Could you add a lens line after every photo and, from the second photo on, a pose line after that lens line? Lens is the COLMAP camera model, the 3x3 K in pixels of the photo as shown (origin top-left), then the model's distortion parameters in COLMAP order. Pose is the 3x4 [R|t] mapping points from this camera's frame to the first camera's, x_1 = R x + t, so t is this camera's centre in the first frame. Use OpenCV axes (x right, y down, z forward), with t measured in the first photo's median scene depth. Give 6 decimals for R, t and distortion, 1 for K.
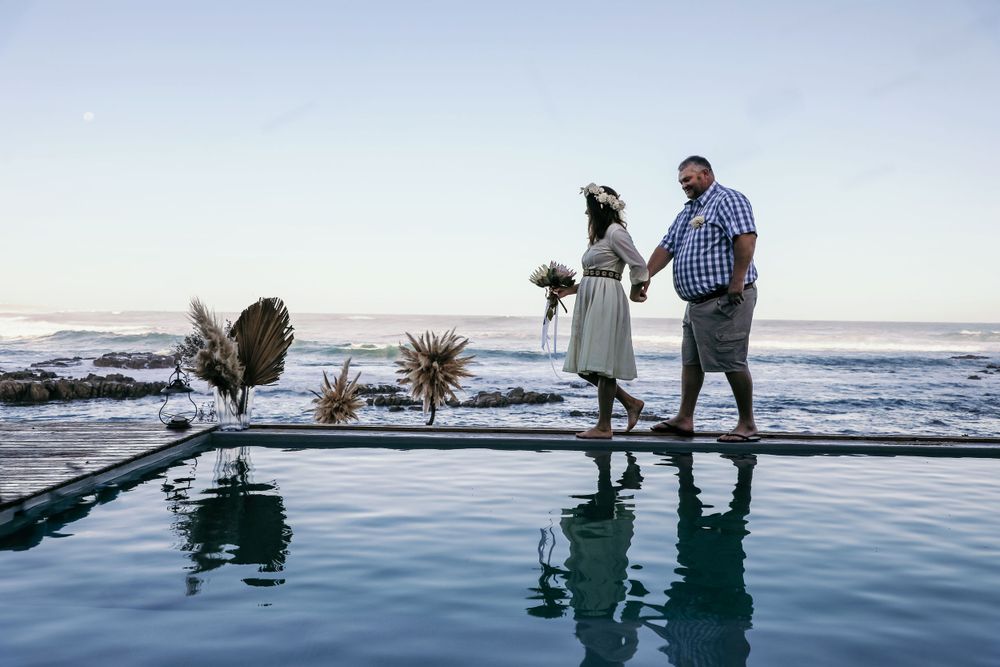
lens RADIAL K [[889.5, 0, 500.0], [0, 889.5, 333.5], [0, 0, 1]] dist [0.113435, 0.001413]
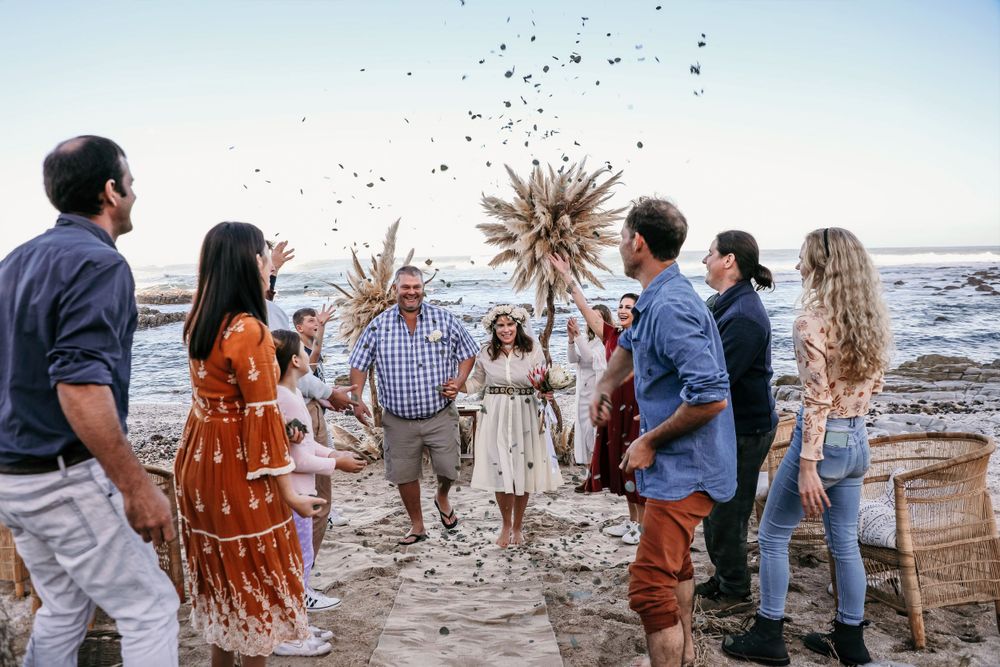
lens RADIAL K [[825.1, 0, 500.0], [0, 825.1, 333.5], [0, 0, 1]] dist [-0.002670, 0.000241]
pose [[0.999055, -0.037620, -0.021773, -0.098285], [0.039301, 0.995796, 0.082742, 0.056907], [0.018569, -0.083520, 0.996333, 0.497918]]
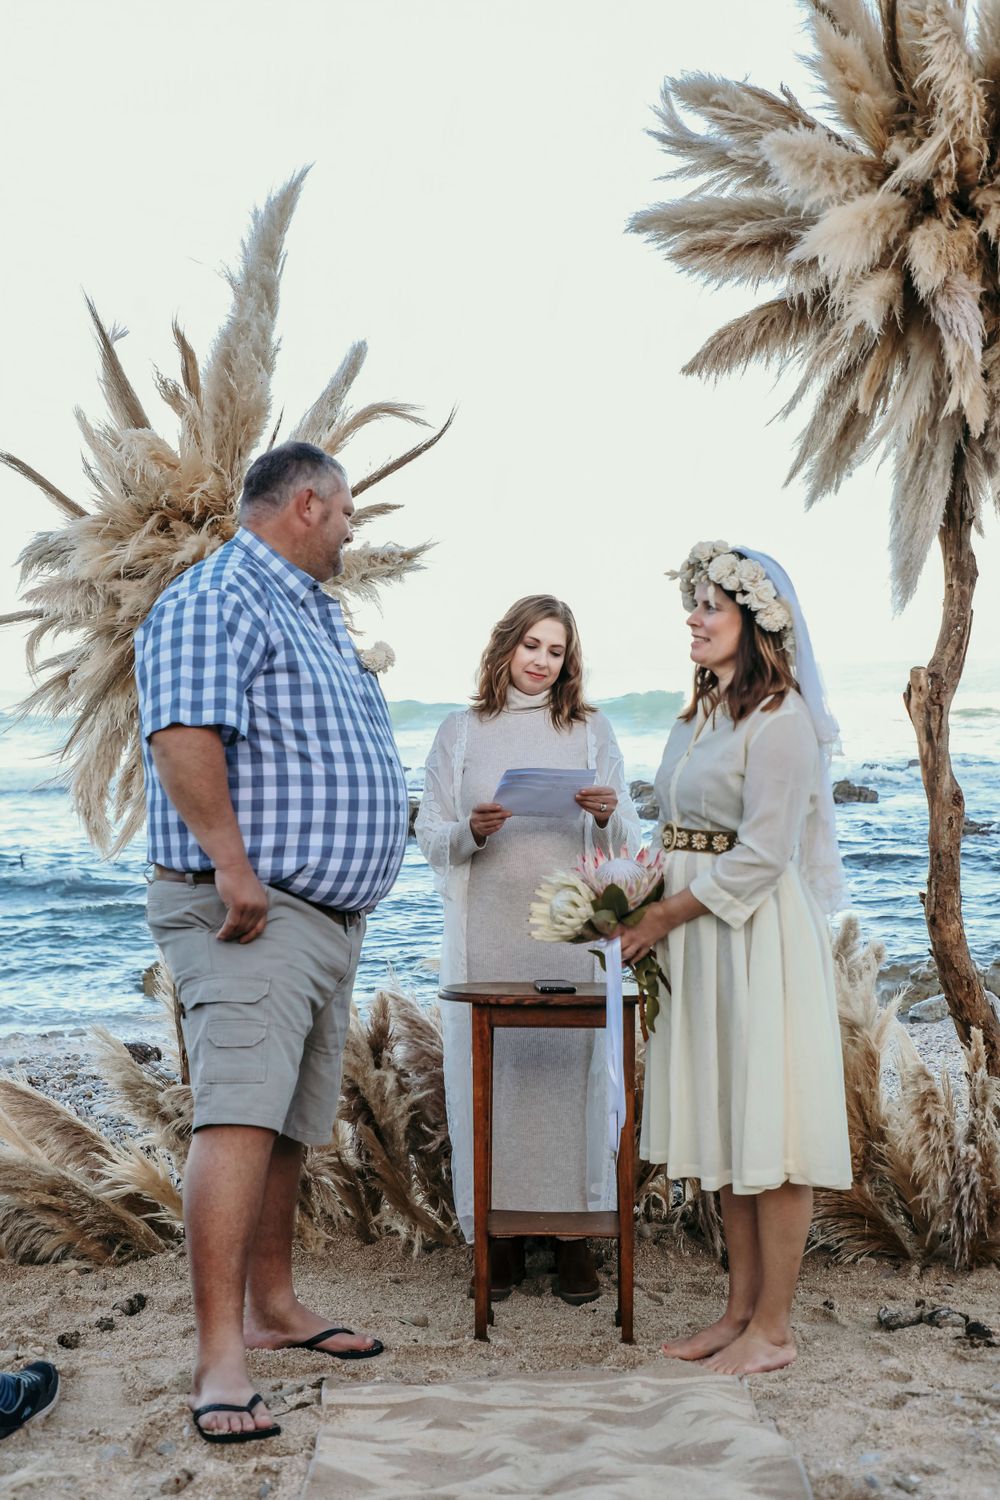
lens RADIAL K [[2042.0, 0, 500.0], [0, 2042.0, 750.0], [0, 0, 1]] dist [0.157117, -0.003217]
pose [[0.995202, -0.036563, -0.090755, -0.116330], [0.036176, 0.999328, -0.005906, 0.110528], [0.090910, 0.002595, 0.995856, 0.718928]]
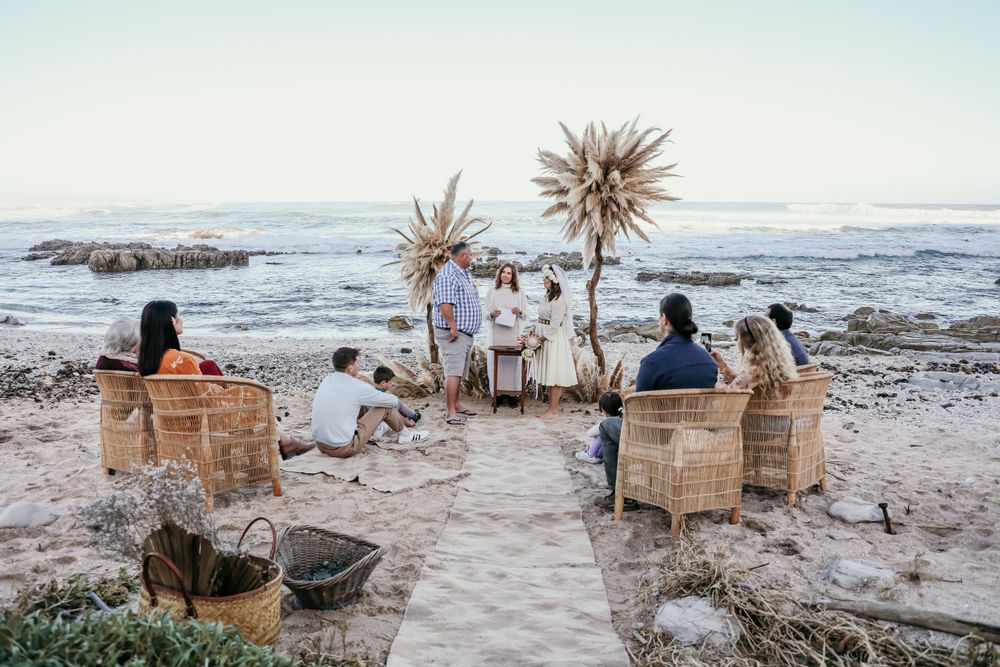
lens RADIAL K [[825.1, 0, 500.0], [0, 825.1, 333.5], [0, 0, 1]] dist [-0.002670, 0.000241]
pose [[0.996762, -0.000077, -0.080404, -0.098408], [0.011820, 0.989275, 0.145588, 0.053878], [0.079531, -0.146067, 0.986073, 0.460087]]
